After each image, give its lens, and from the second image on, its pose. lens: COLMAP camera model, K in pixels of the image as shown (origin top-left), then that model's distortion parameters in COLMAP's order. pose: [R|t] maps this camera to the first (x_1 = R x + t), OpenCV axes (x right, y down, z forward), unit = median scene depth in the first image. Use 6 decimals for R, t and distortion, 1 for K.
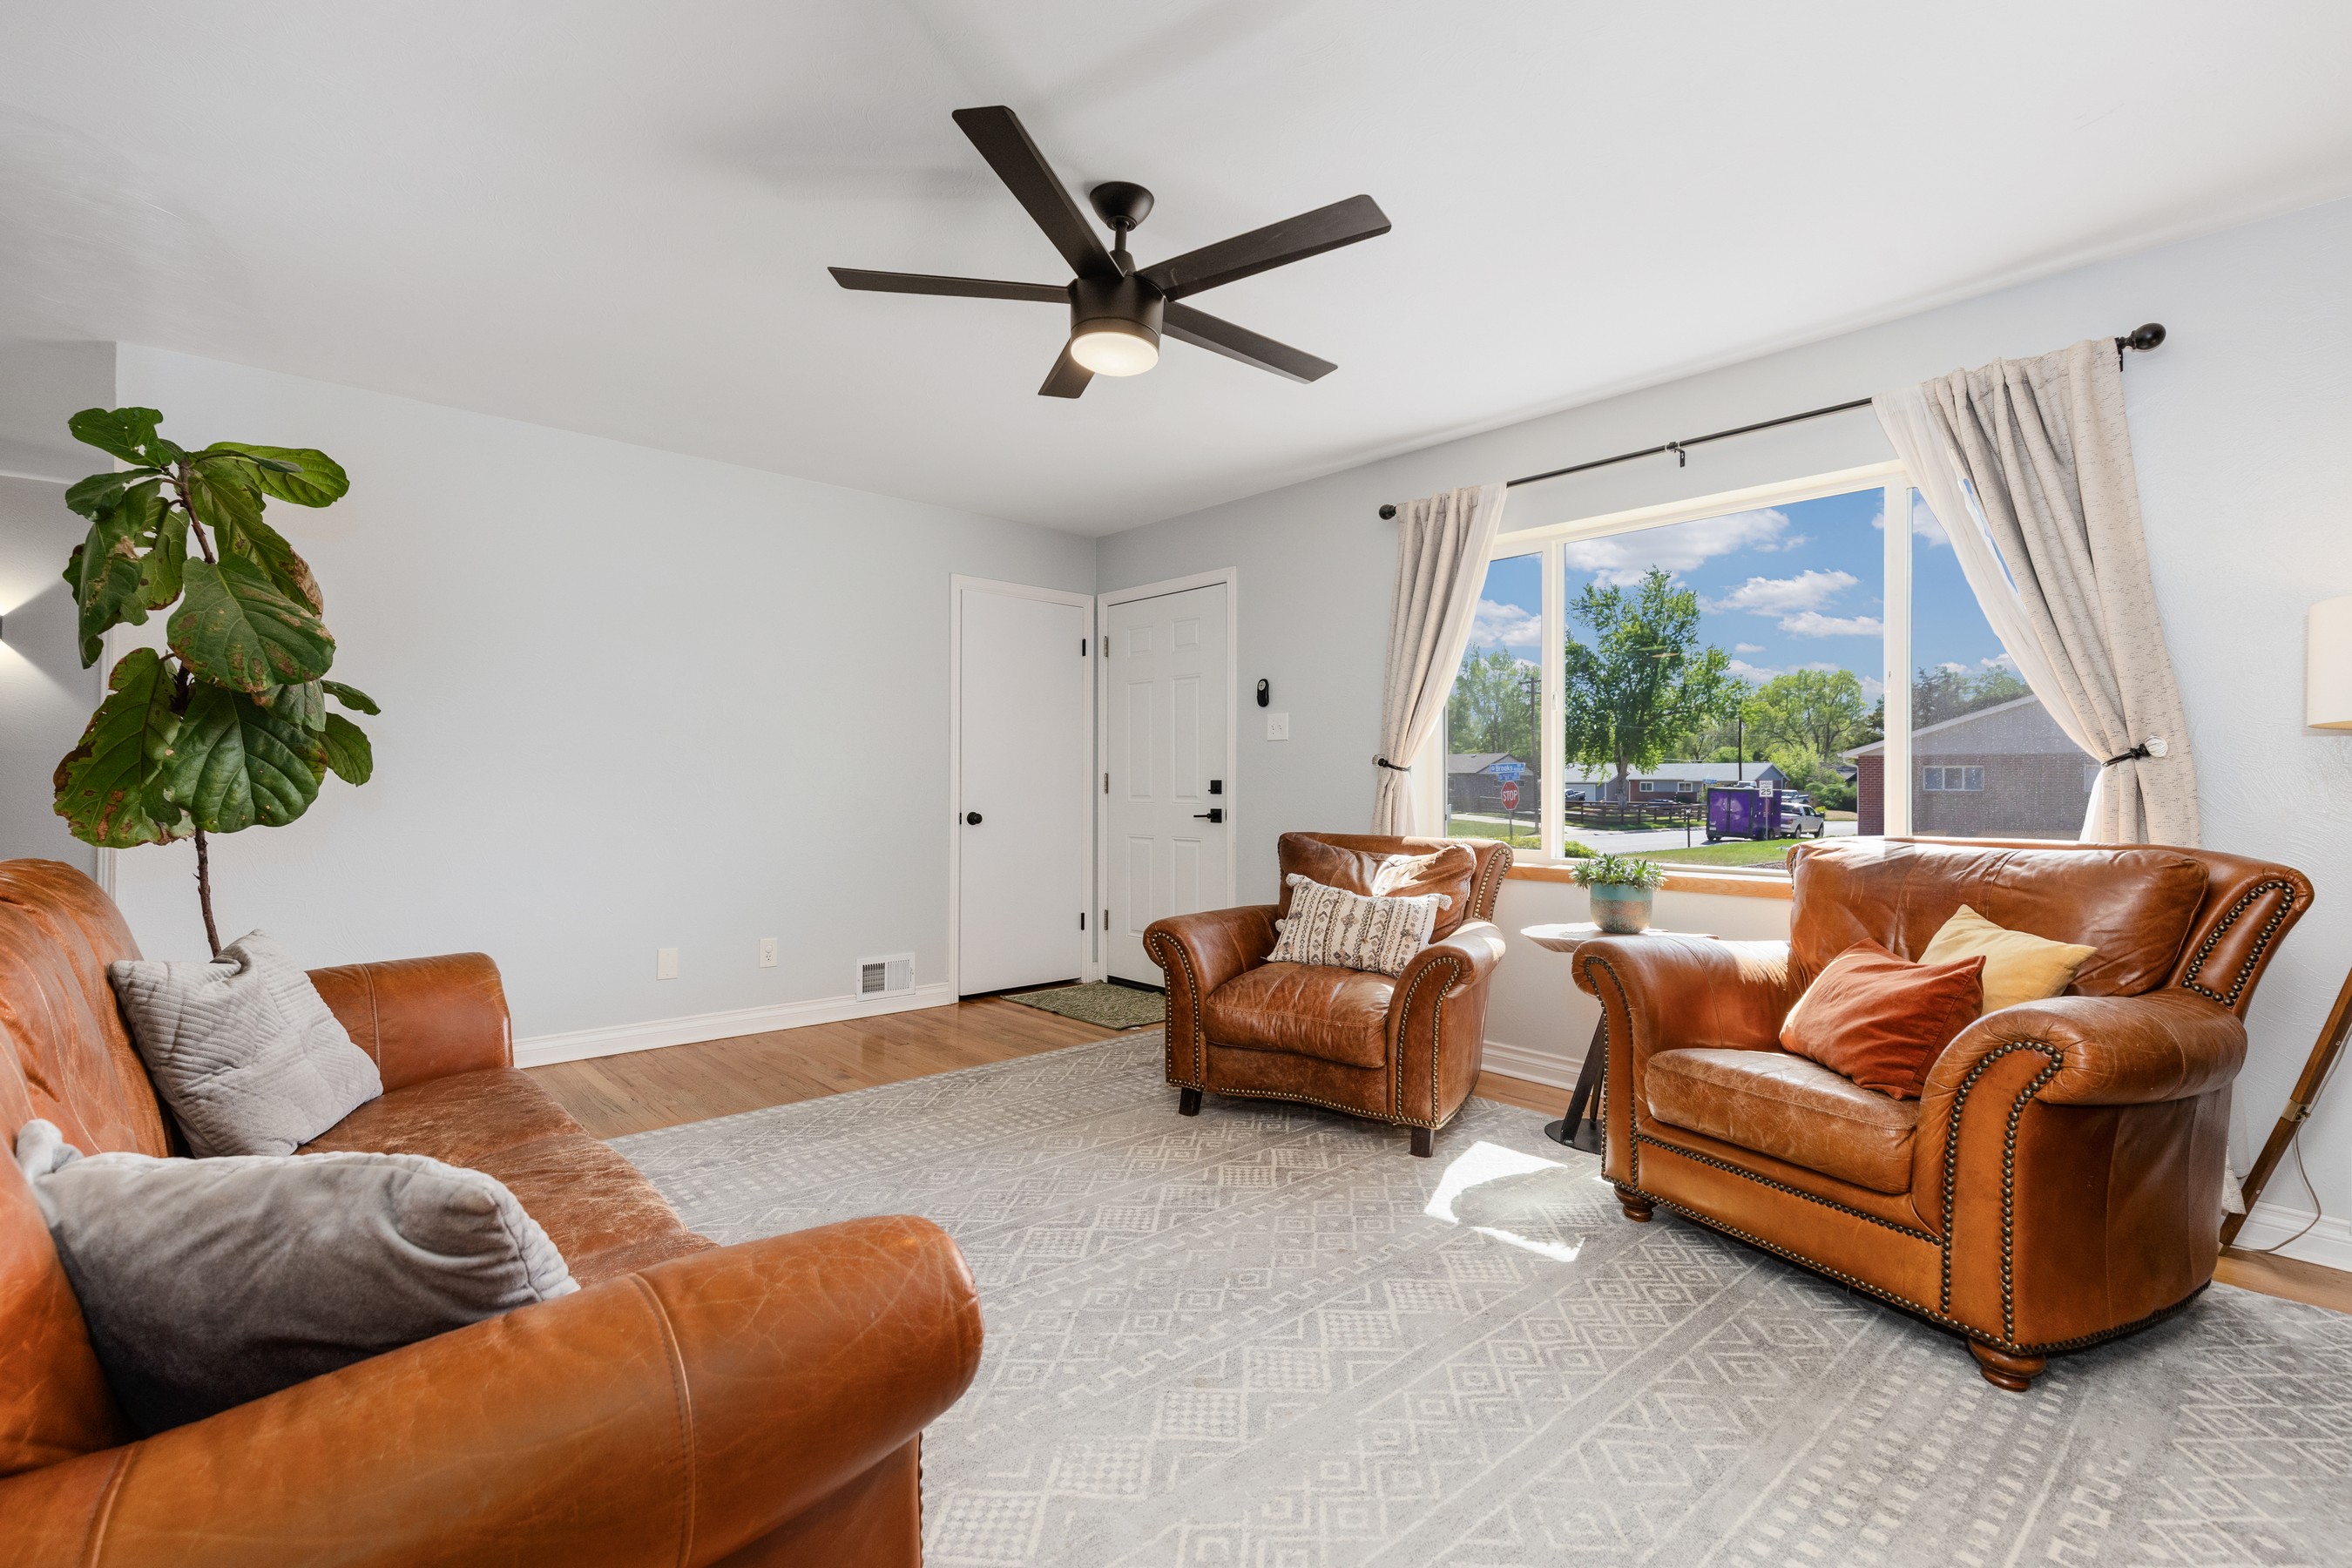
lens RADIAL K [[1068.8, 0, 1167.1], [0, 1068.8, 779.8], [0, 0, 1]] dist [0.008390, -0.000641]
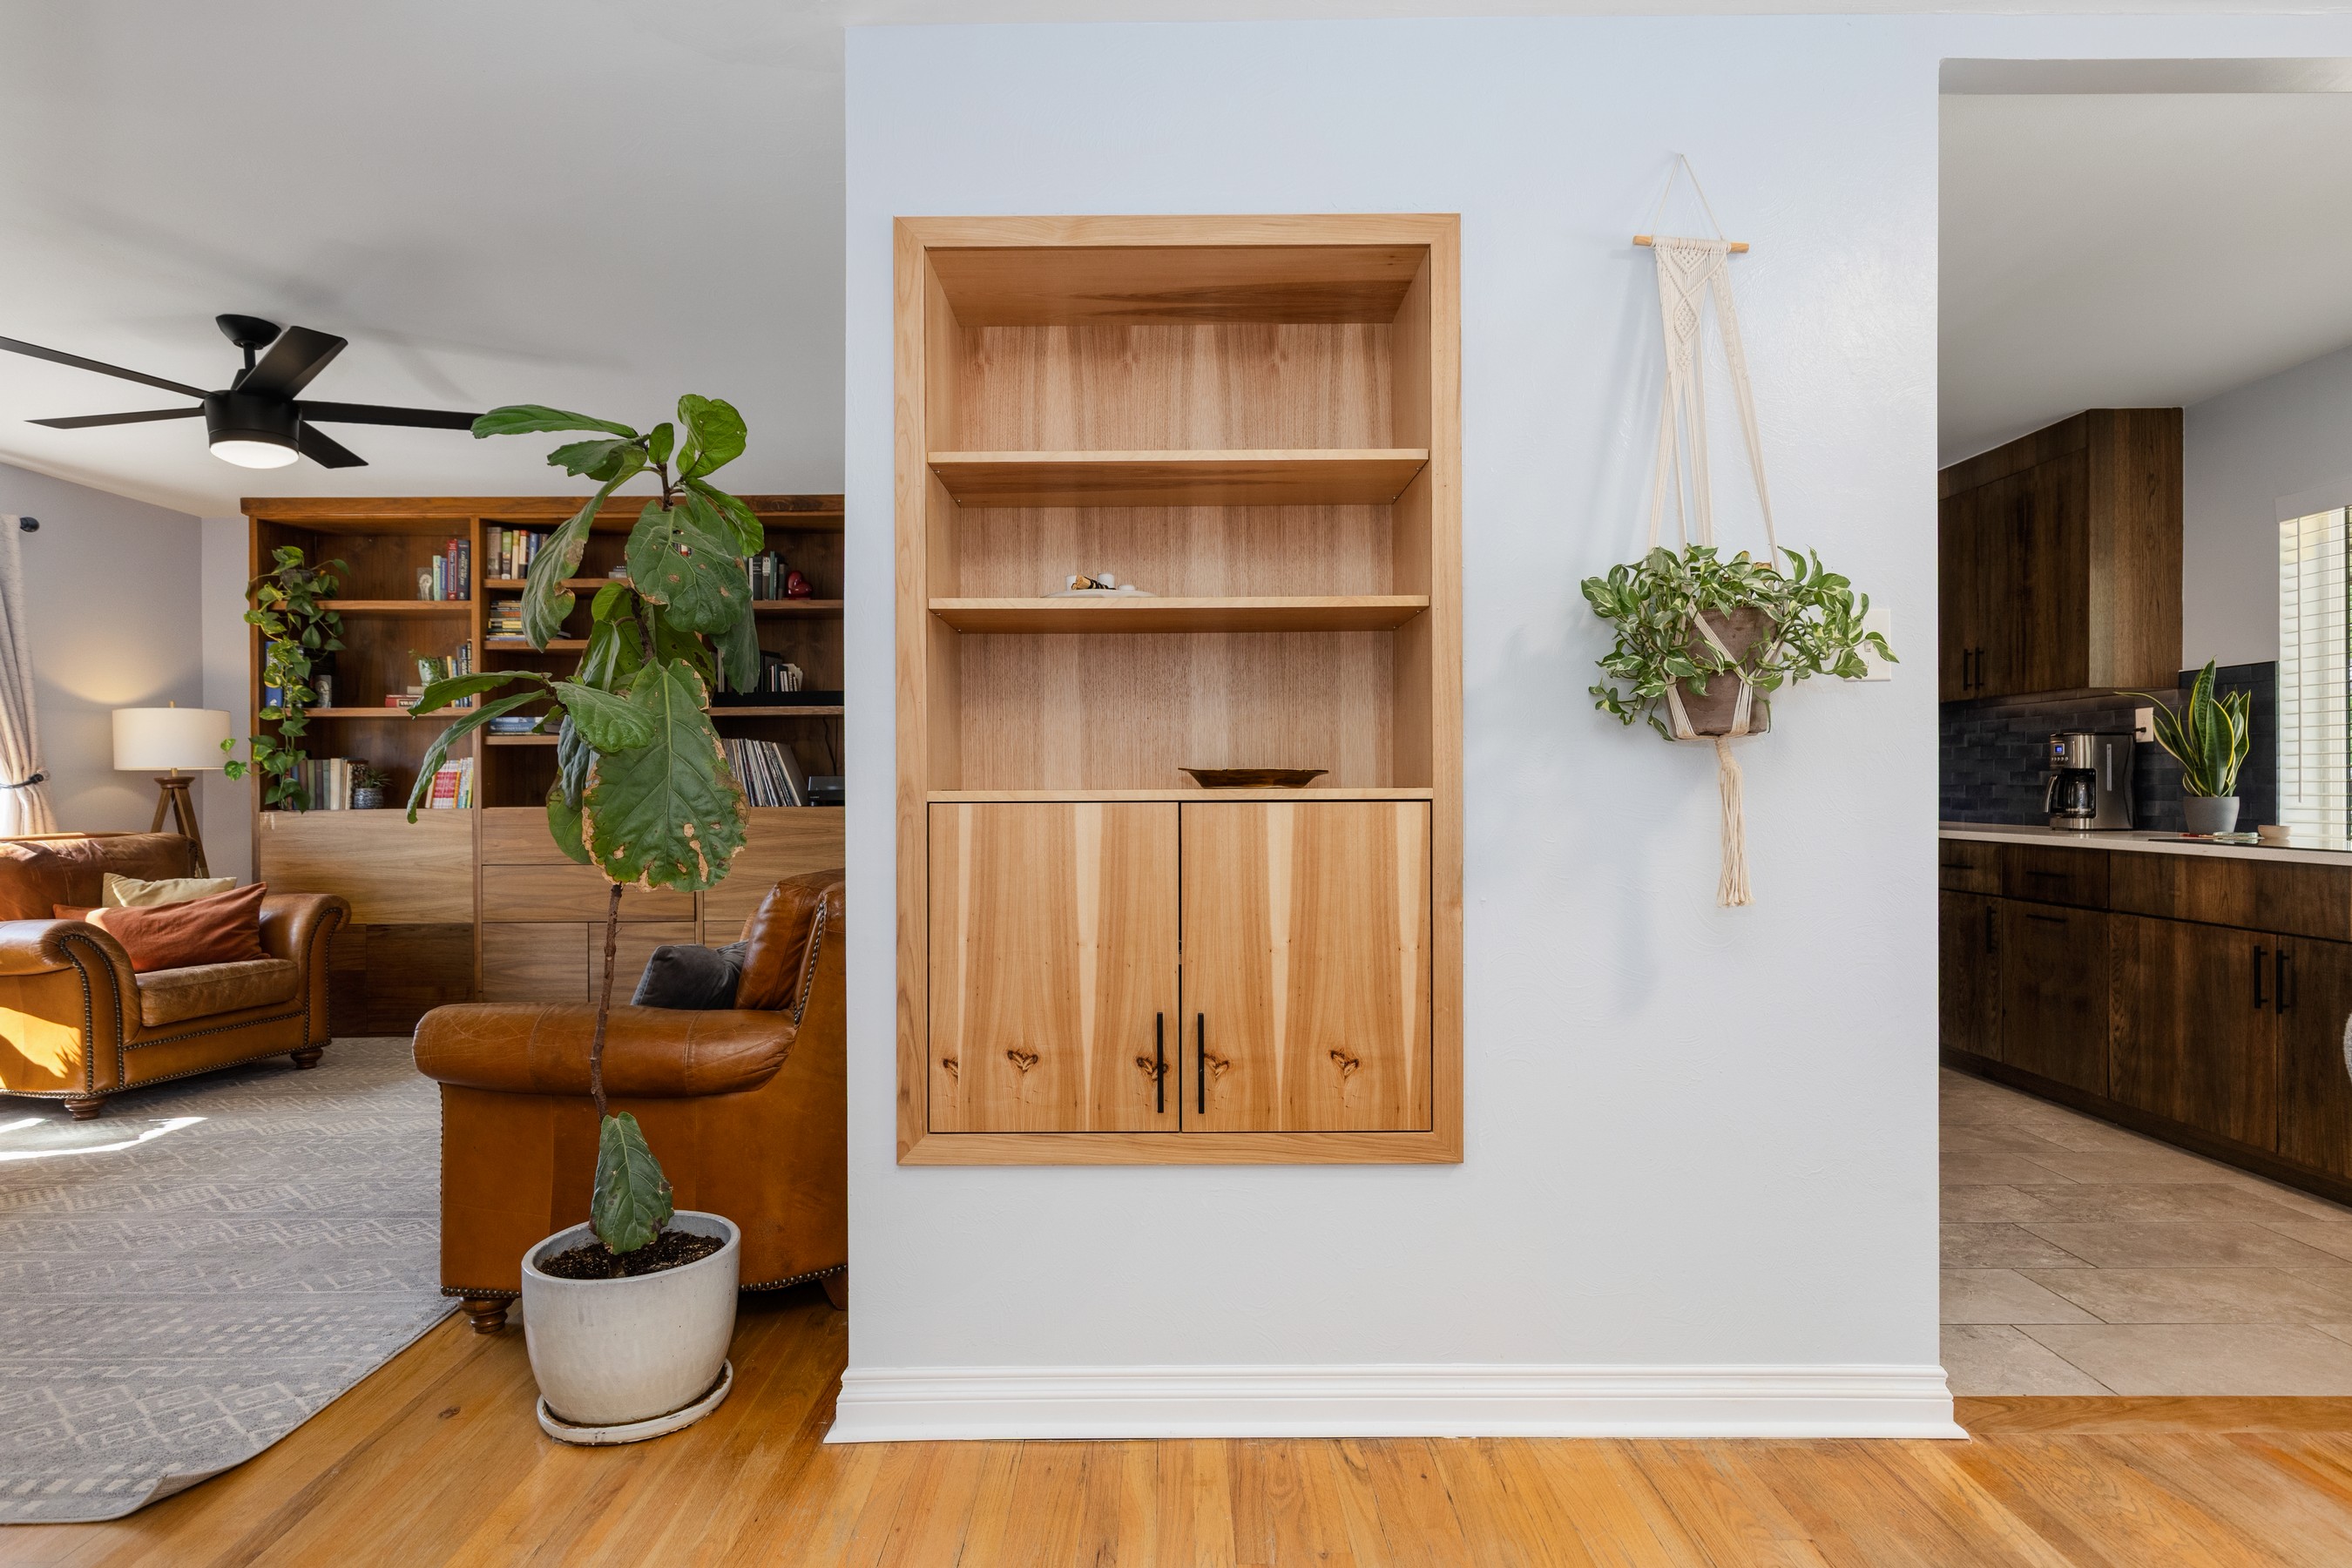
lens RADIAL K [[1266.8, 0, 1163.5], [0, 1266.8, 783.8], [0, 0, 1]] dist [-0.003126, -0.000072]
pose [[-0.748232, 0.003568, 0.663427, -1.698479], [0.003081, 0.999993, -0.001903, -0.010218], [-0.663430, 0.000620, -0.748238, 1.335775]]
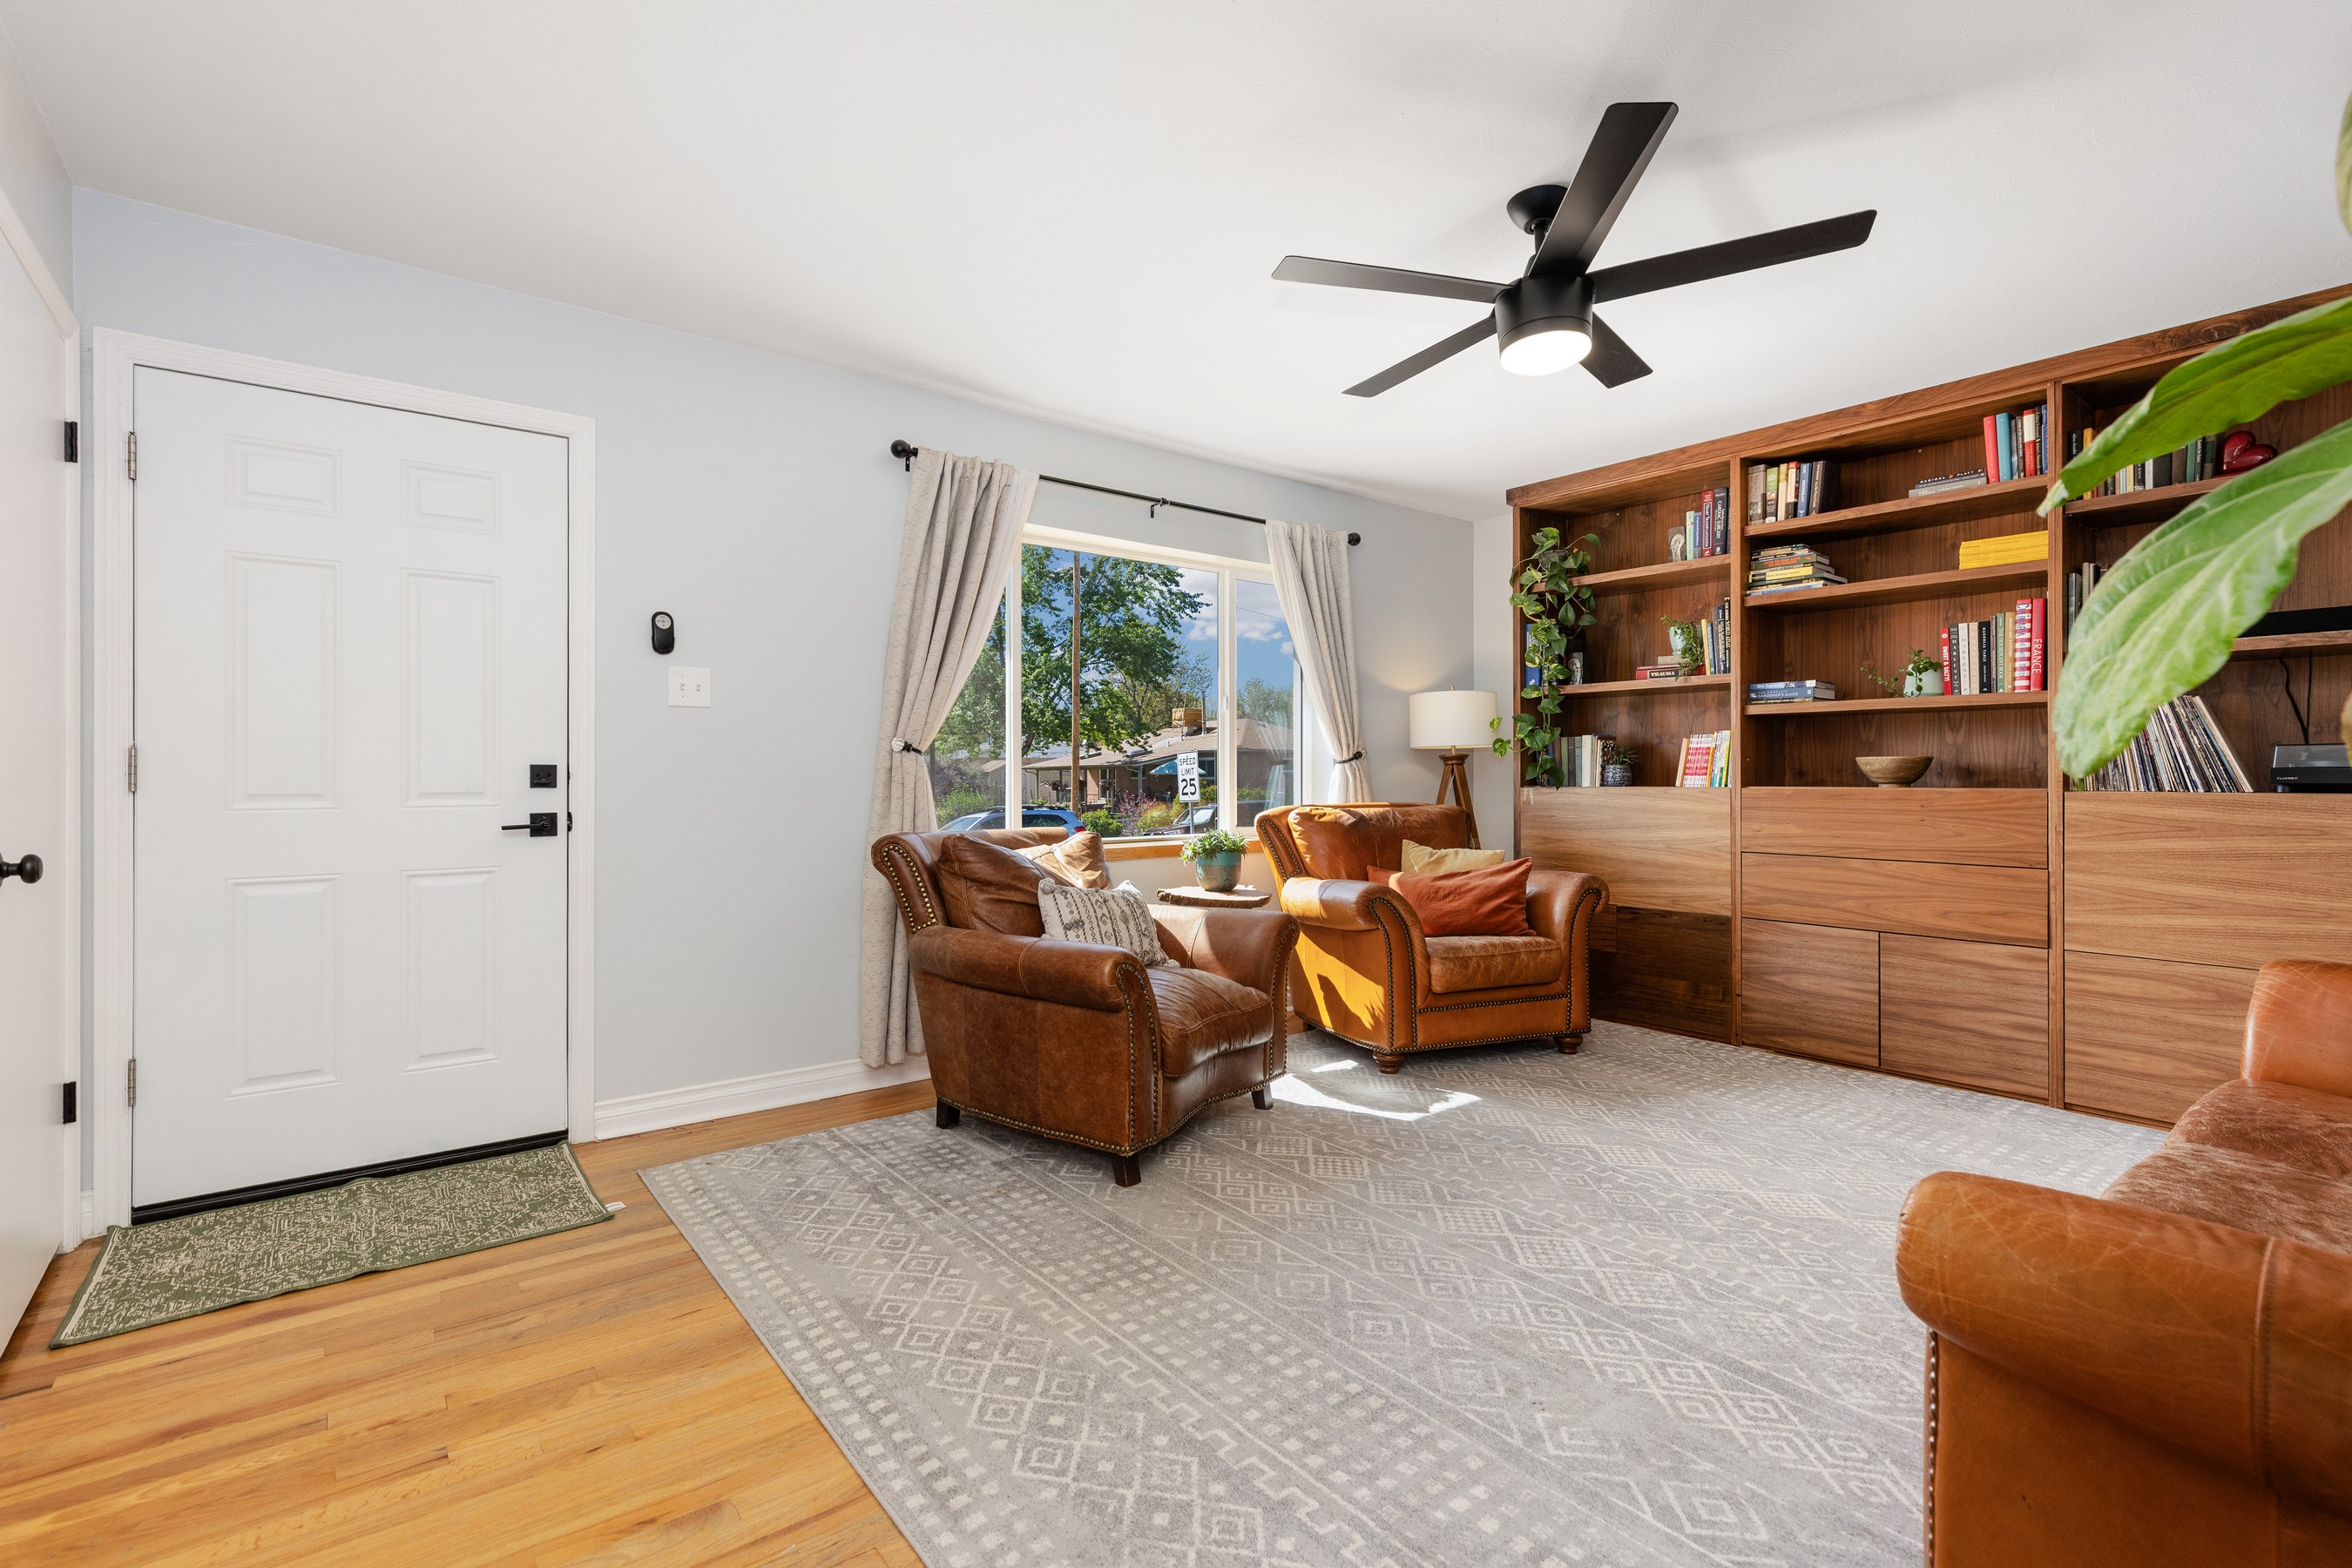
lens RADIAL K [[1068.8, 0, 1162.5], [0, 1068.8, 773.2], [0, 0, 1]] dist [0.008390, -0.000641]
pose [[0.074572, 0.000391, 0.997216, -1.049867], [-0.003577, 0.999994, -0.000124, 0.007200], [-0.997209, -0.003558, 0.074573, 1.237477]]
